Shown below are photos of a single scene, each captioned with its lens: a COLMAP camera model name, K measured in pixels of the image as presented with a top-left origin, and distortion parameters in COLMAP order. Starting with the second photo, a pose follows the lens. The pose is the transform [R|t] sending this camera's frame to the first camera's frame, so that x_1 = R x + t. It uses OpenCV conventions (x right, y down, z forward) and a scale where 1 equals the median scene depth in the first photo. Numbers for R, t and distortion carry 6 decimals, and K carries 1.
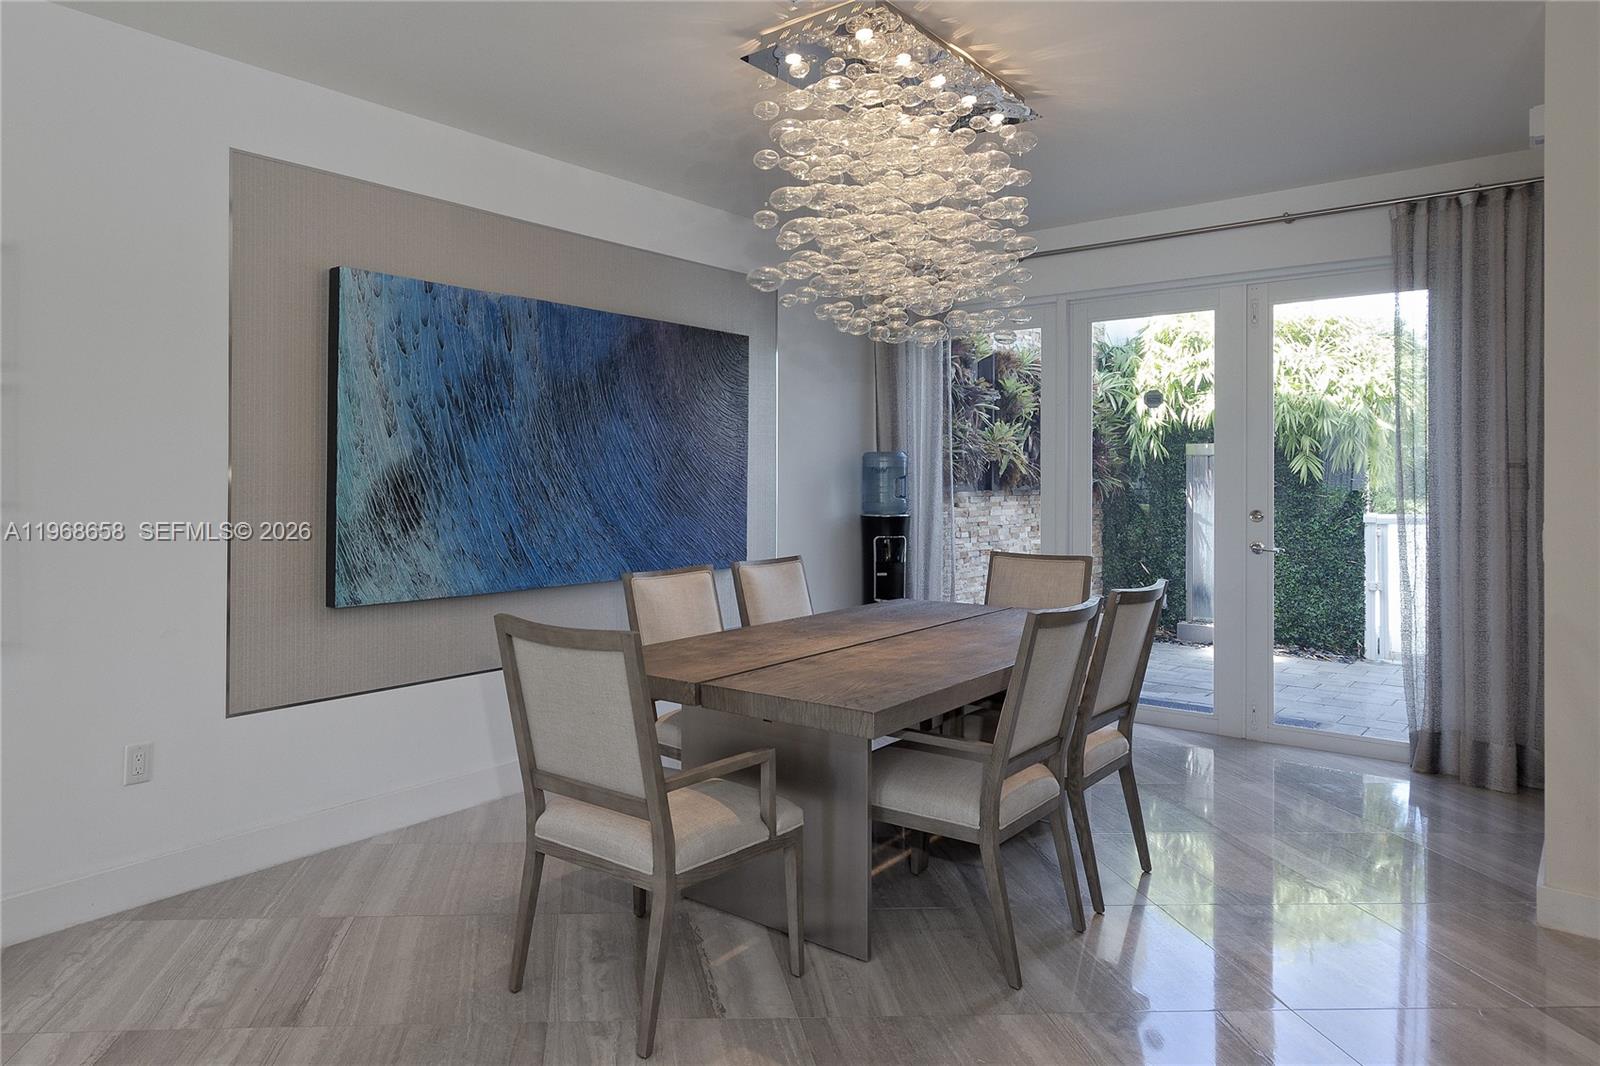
lens RADIAL K [[953.3, 0, 740.8], [0, 953.3, 448.7], [0, 0, 1]] dist [0.000853, 0.000597]
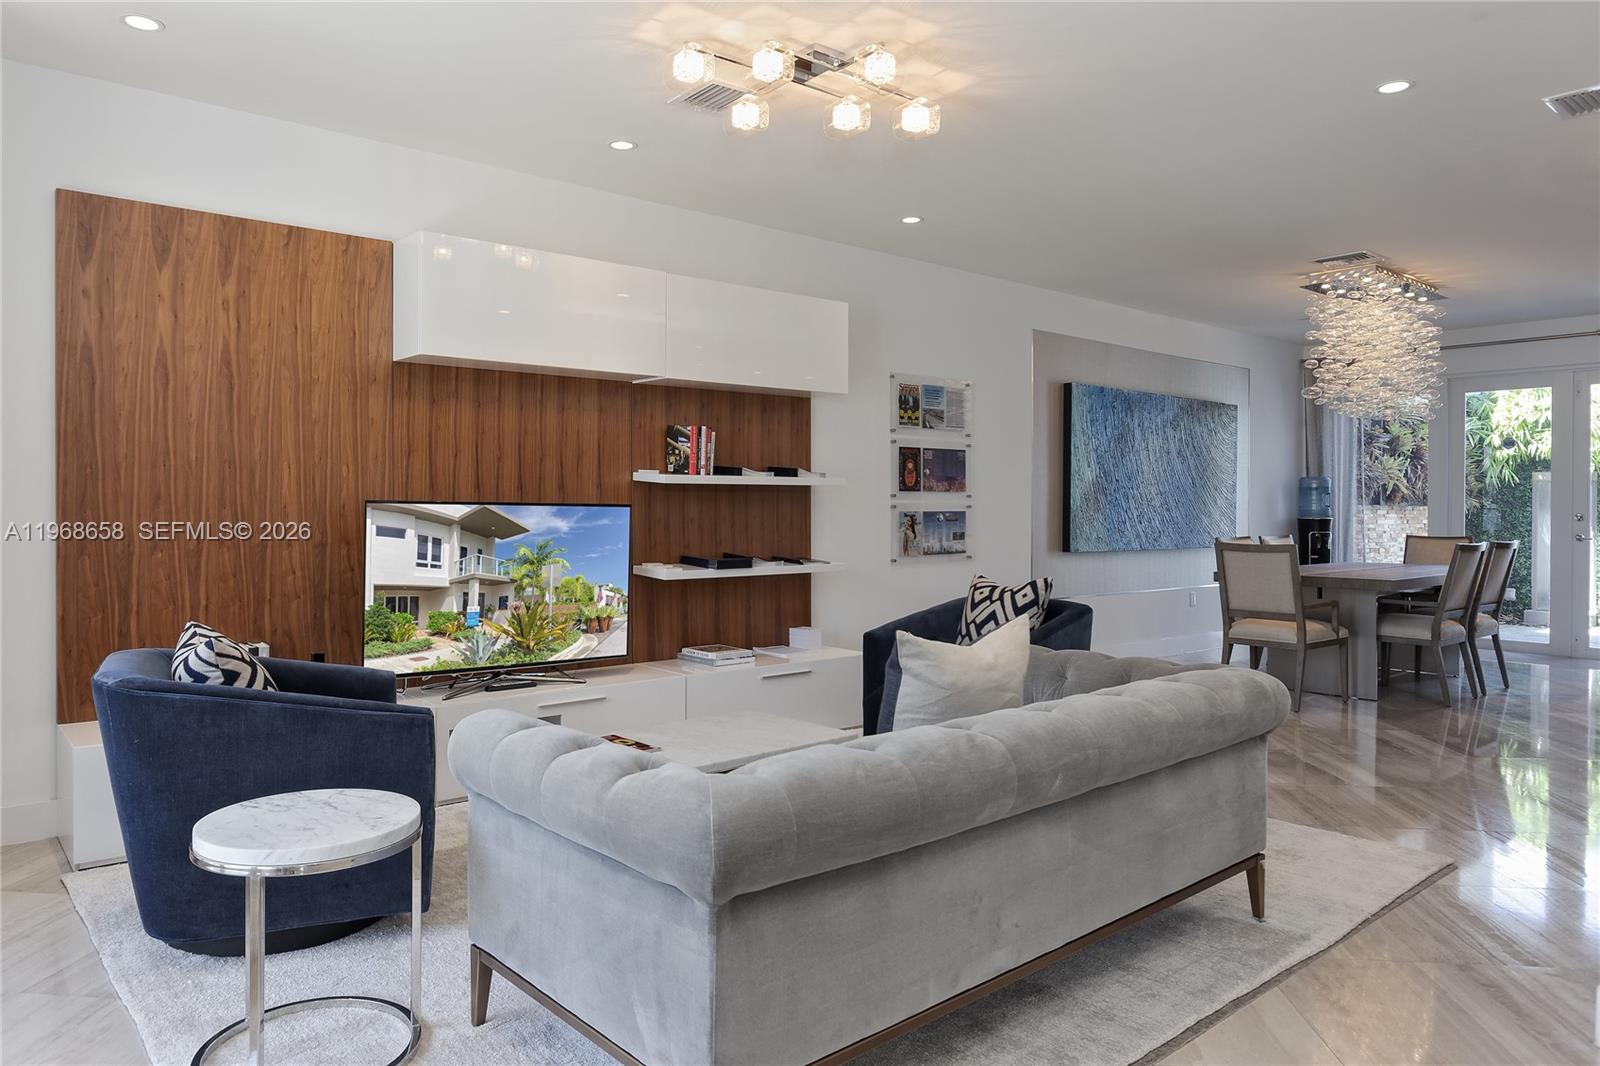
lens RADIAL K [[1034.4, 0, 827.1], [0, 1034.4, 478.6], [0, 0, 1]] dist [0.038795, -0.054773]
pose [[0.987250, 0.005852, -0.159069, -0.348674], [-0.005295, 0.999978, 0.003929, 0.003916], [0.159089, -0.003036, 0.987260, -0.753024]]
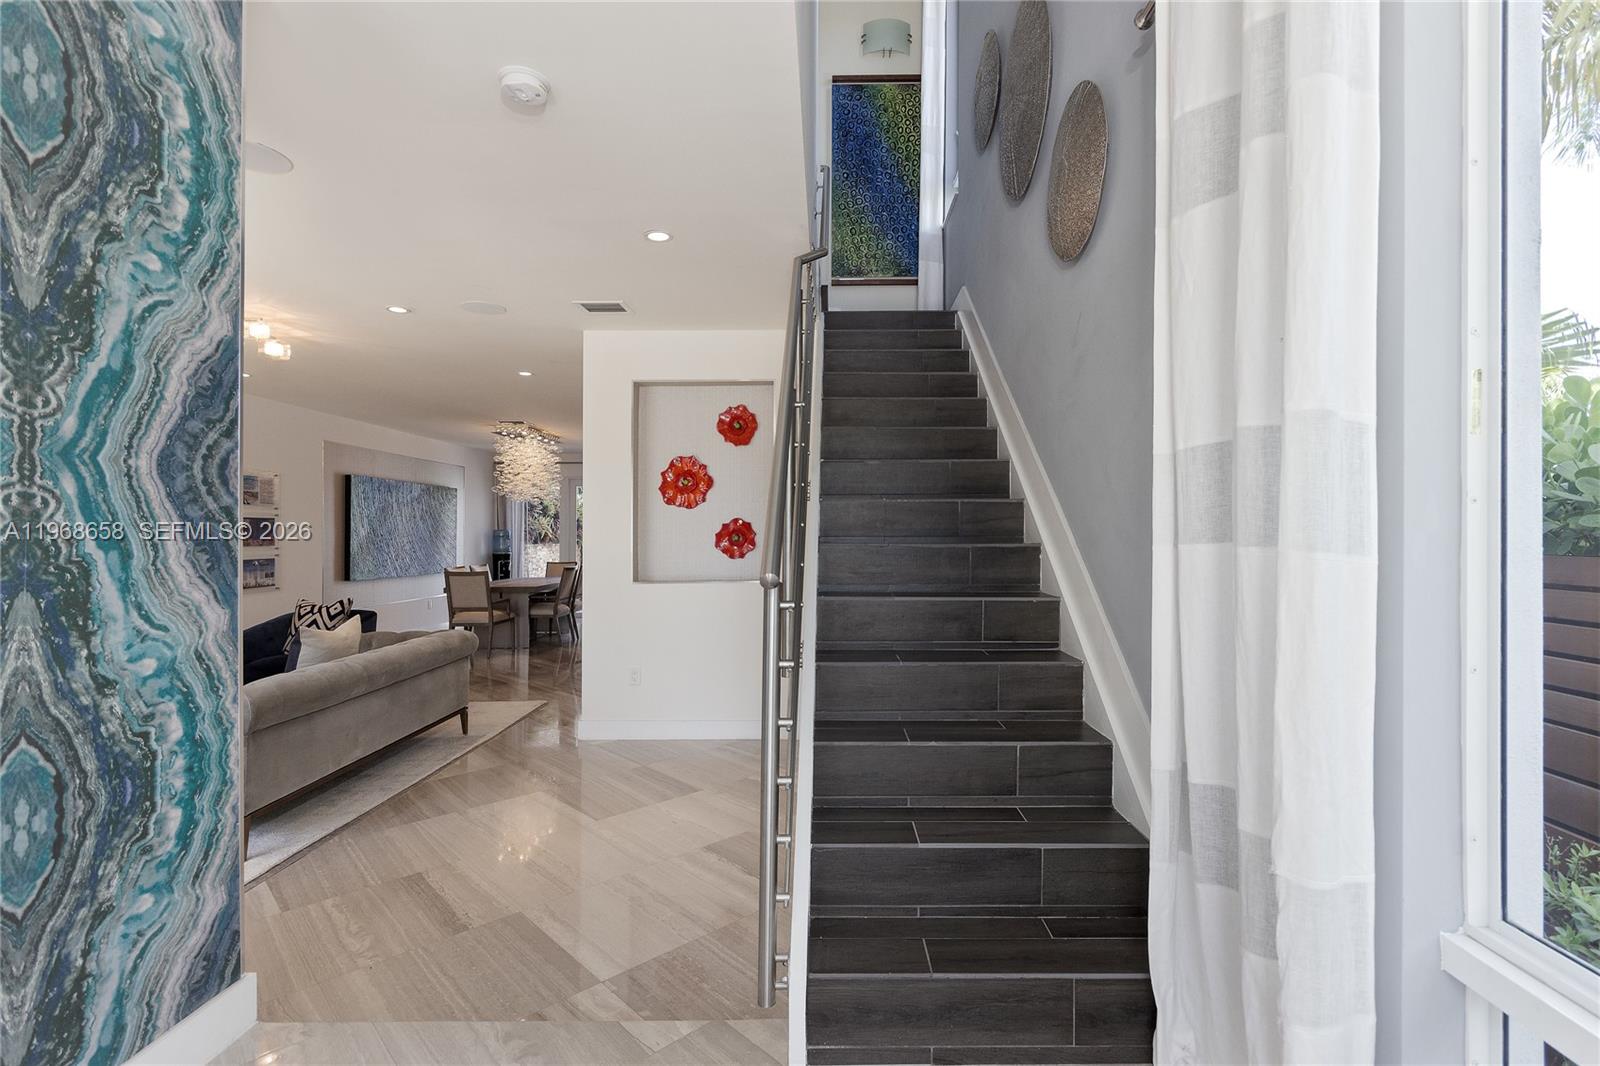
lens RADIAL K [[755.2, 0, 800.0], [0, 755.2, 533.0], [0, 0, 1]] dist [0.001409, 0.000490]
pose [[0.801220, -0.002011, 0.598366, -0.442684], [-0.012781, 0.999709, 0.020473, -0.040938], [-0.598233, -0.024051, 0.800961, -1.190326]]
